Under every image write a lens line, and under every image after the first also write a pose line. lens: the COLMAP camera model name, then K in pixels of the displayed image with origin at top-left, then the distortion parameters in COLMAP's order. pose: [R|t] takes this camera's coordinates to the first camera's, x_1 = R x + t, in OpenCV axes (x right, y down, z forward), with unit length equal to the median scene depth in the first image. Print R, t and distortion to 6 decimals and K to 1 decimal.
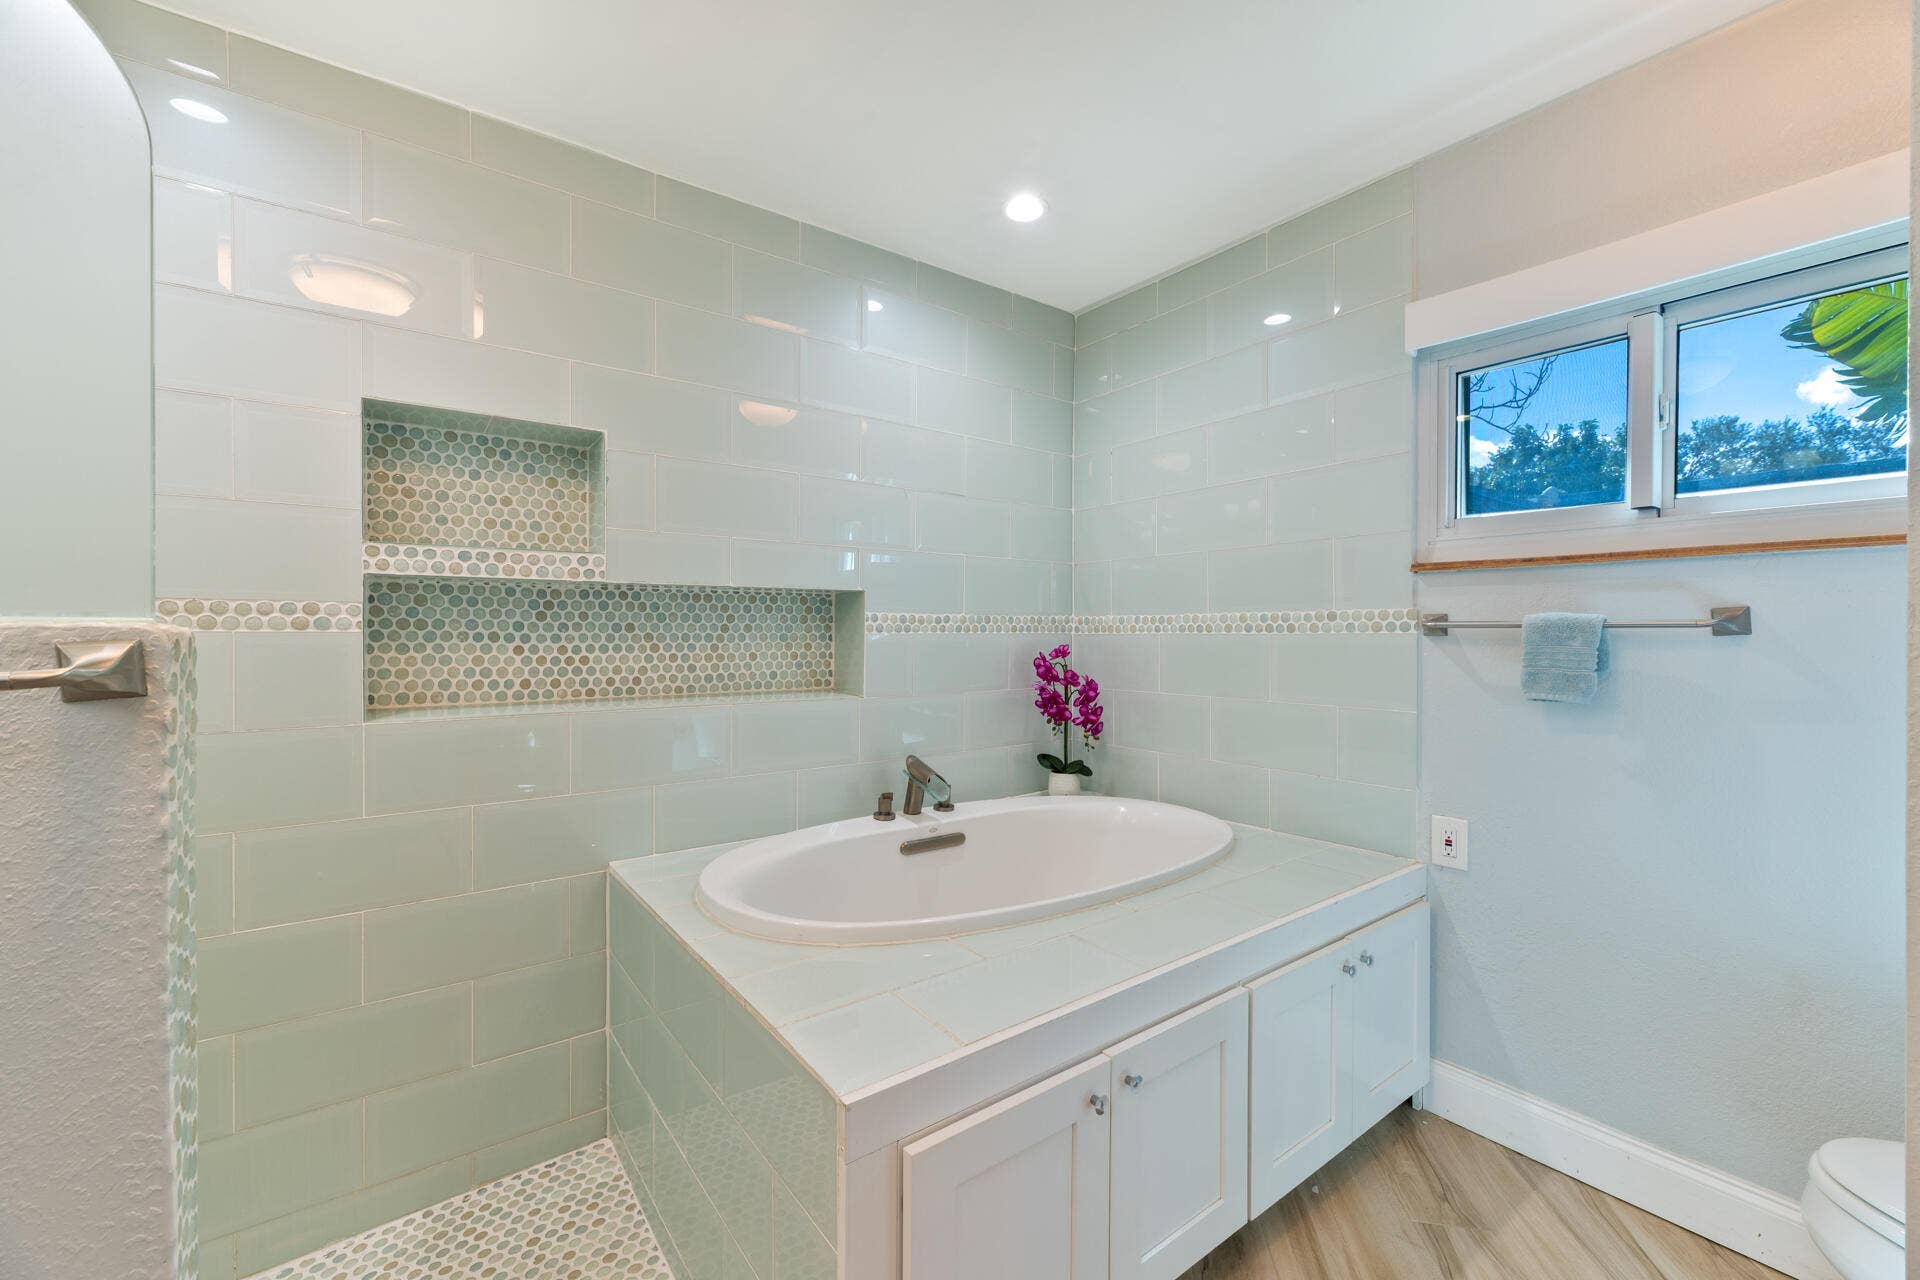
lens RADIAL K [[764.7, 0, 962.7], [0, 764.7, 638.3], [0, 0, 1]] dist [-0.001745, -0.000108]
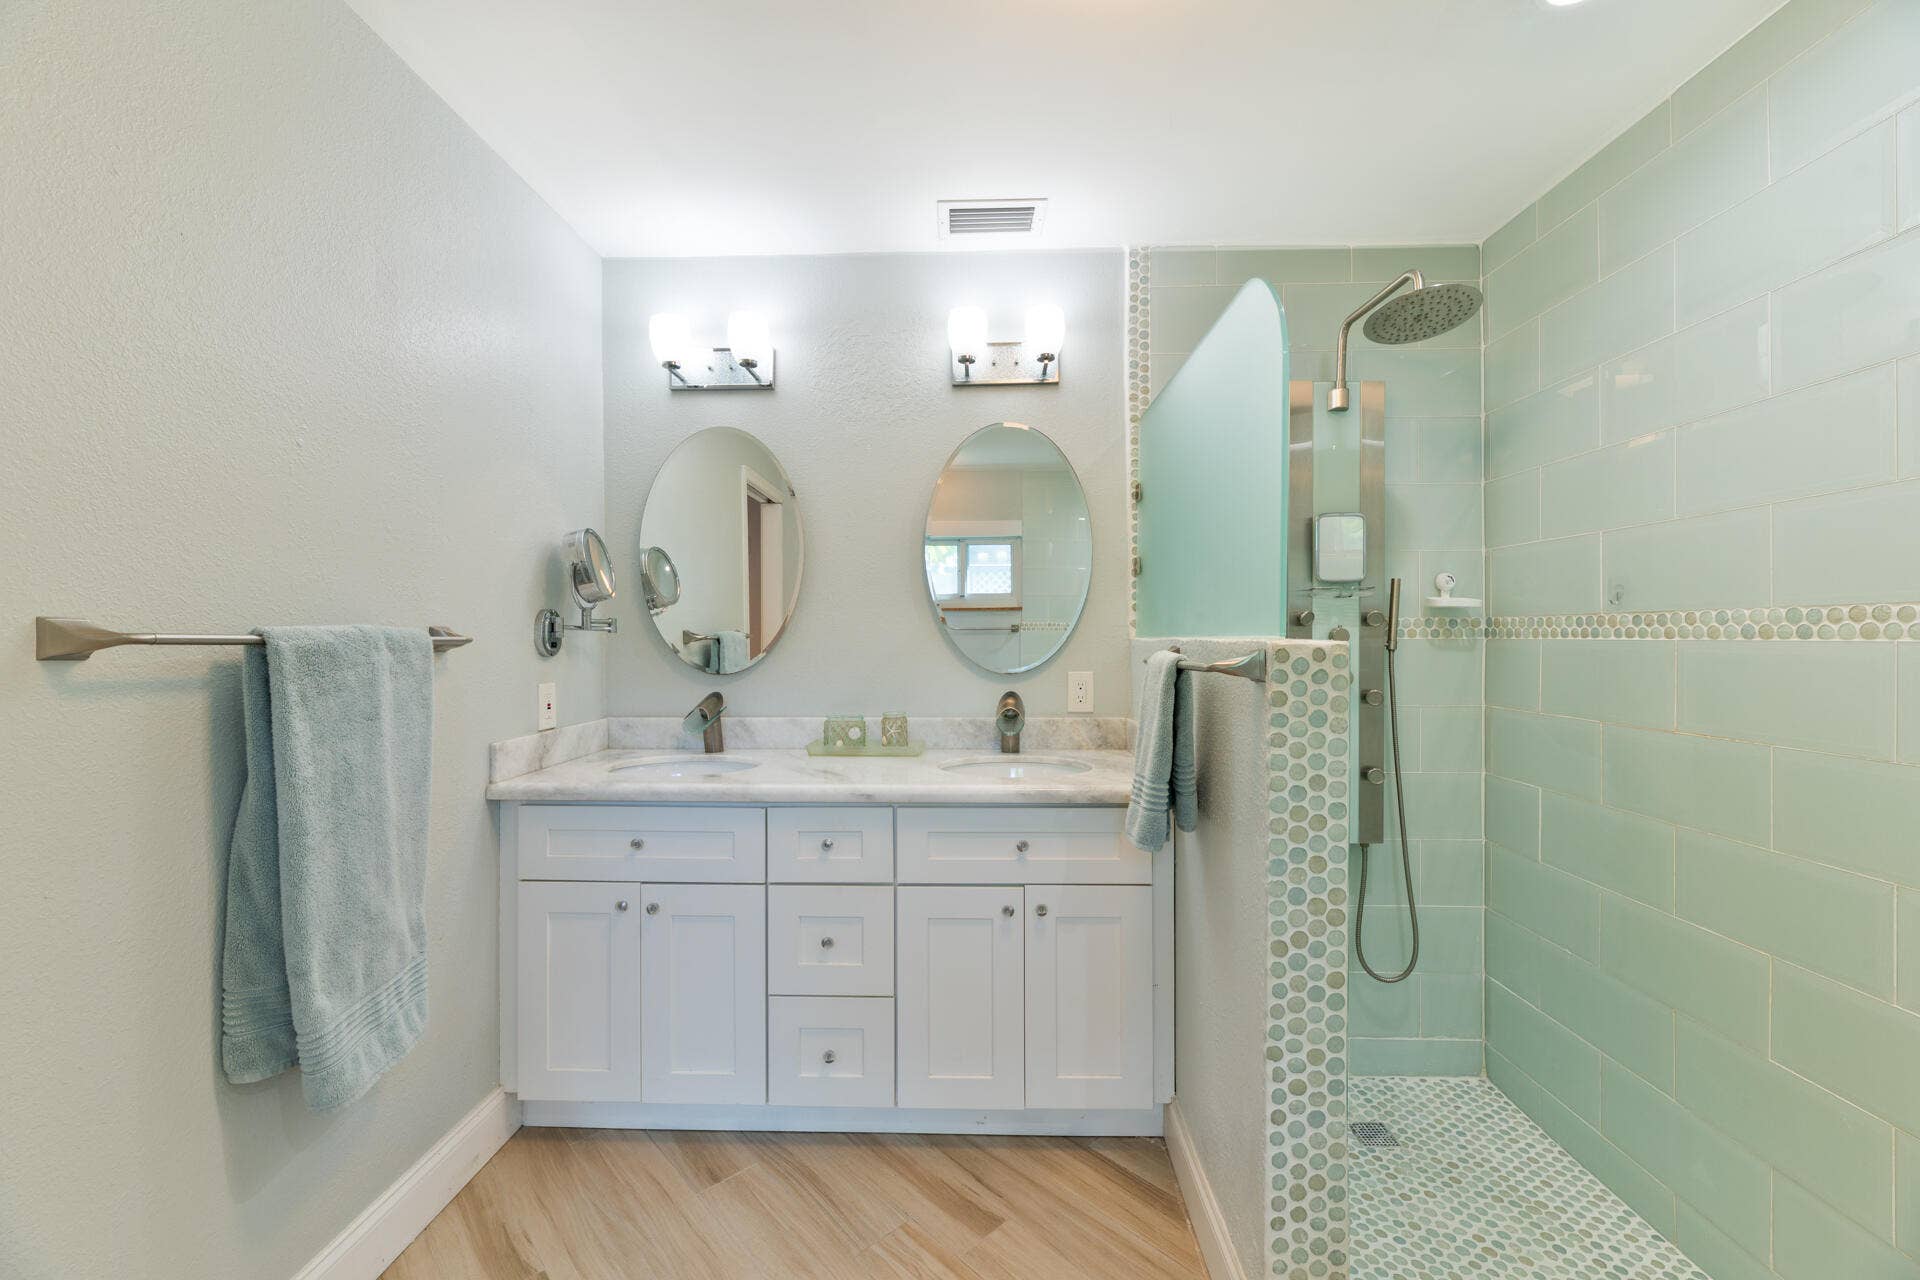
lens RADIAL K [[778.9, 0, 957.4], [0, 778.9, 652.8], [0, 0, 1]] dist [0.001653, 0.000073]
pose [[-0.627294, 0.017372, -0.778589, 0.263121], [-0.002463, 0.999702, 0.024290, -0.011184], [0.778779, 0.017155, -0.627064, 0.566854]]
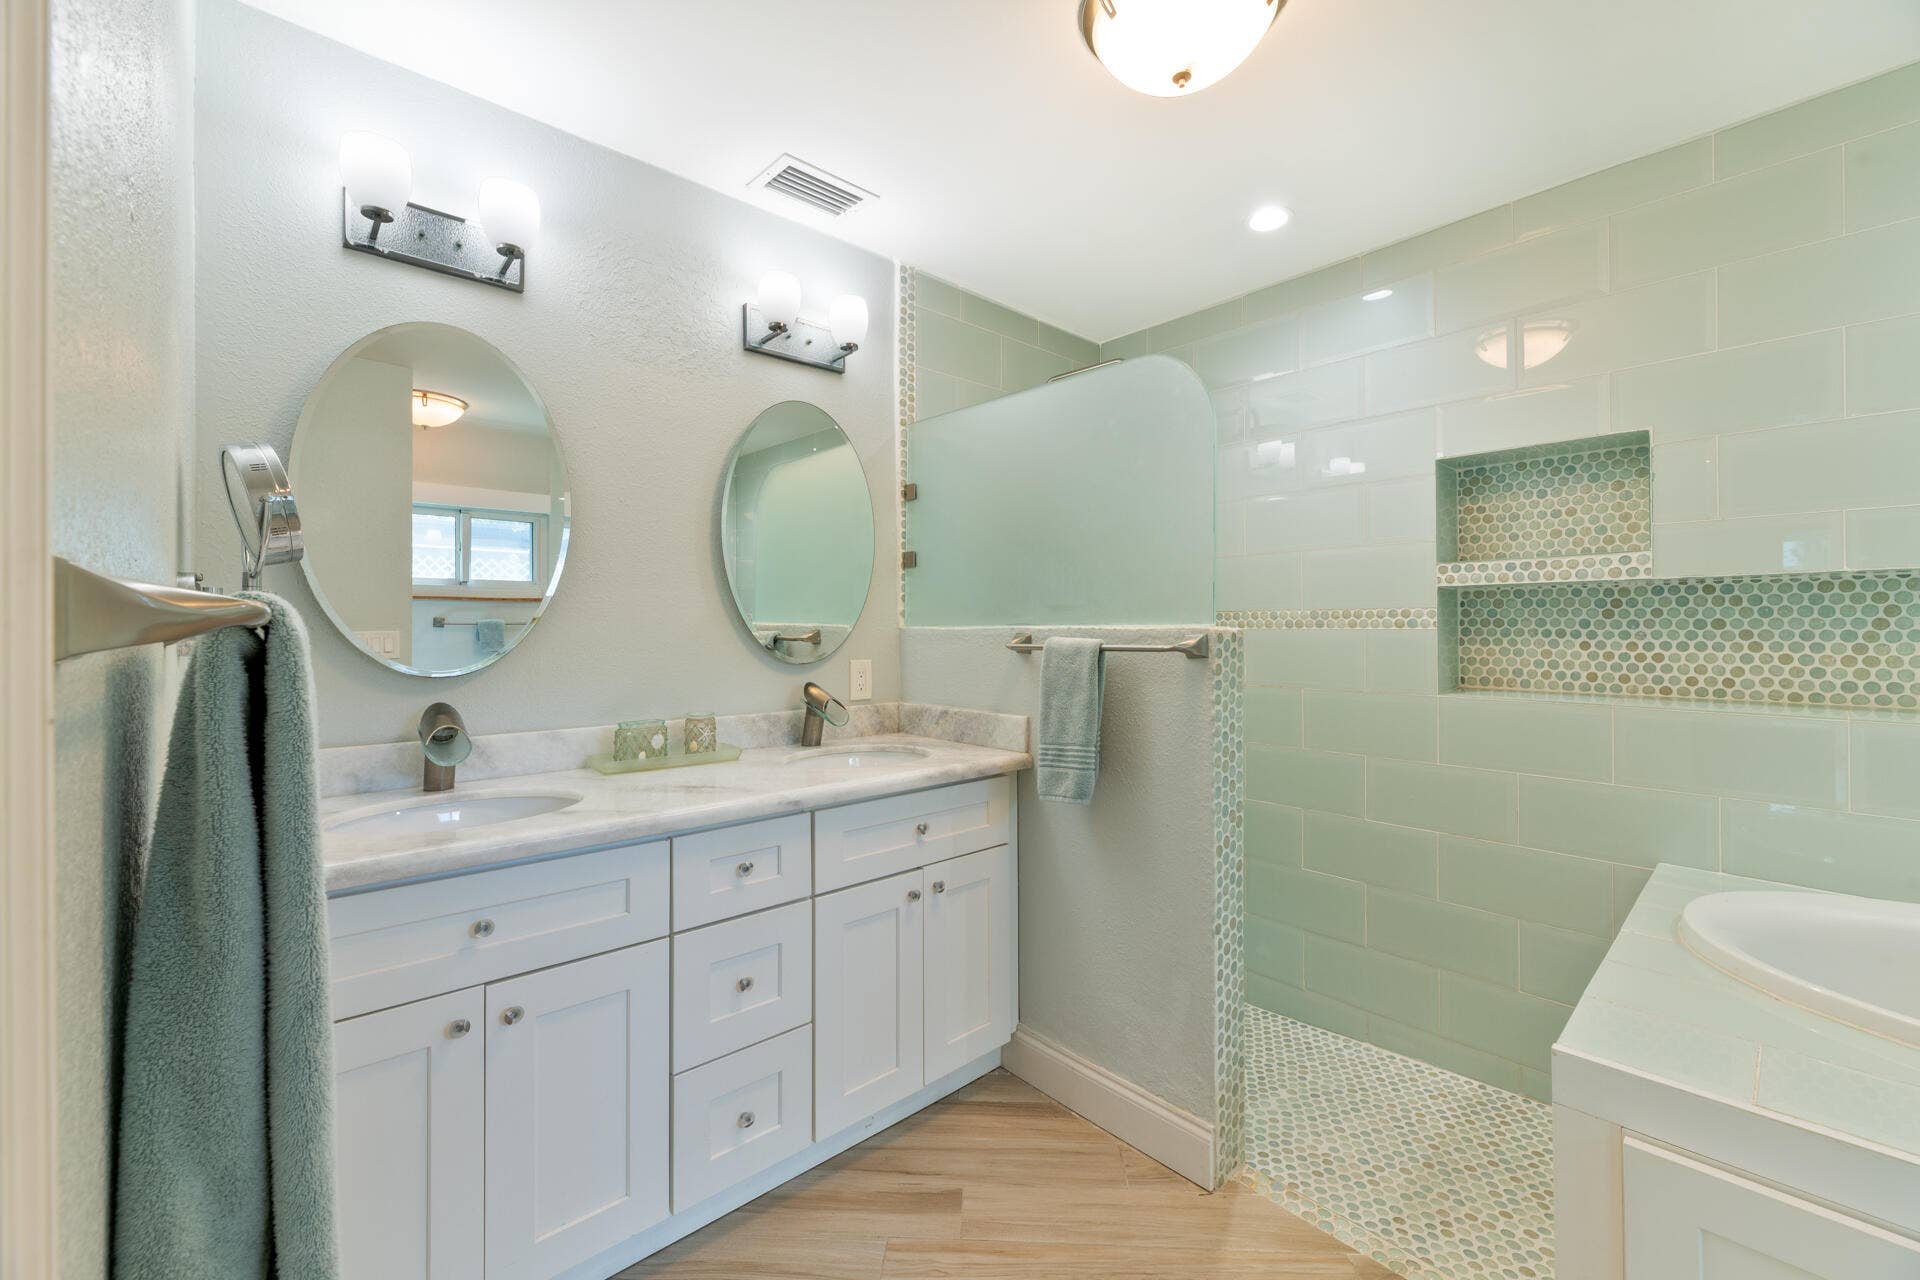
lens RADIAL K [[788.4, 0, 968.0], [0, 788.4, 634.6], [0, 0, 1]] dist [0.001304, 0.000140]
pose [[0.100602, 0.007104, -0.994901, 0.455850], [-0.005796, 0.999962, 0.006554, -0.002394], [0.994910, 0.005107, 0.100639, 0.010257]]
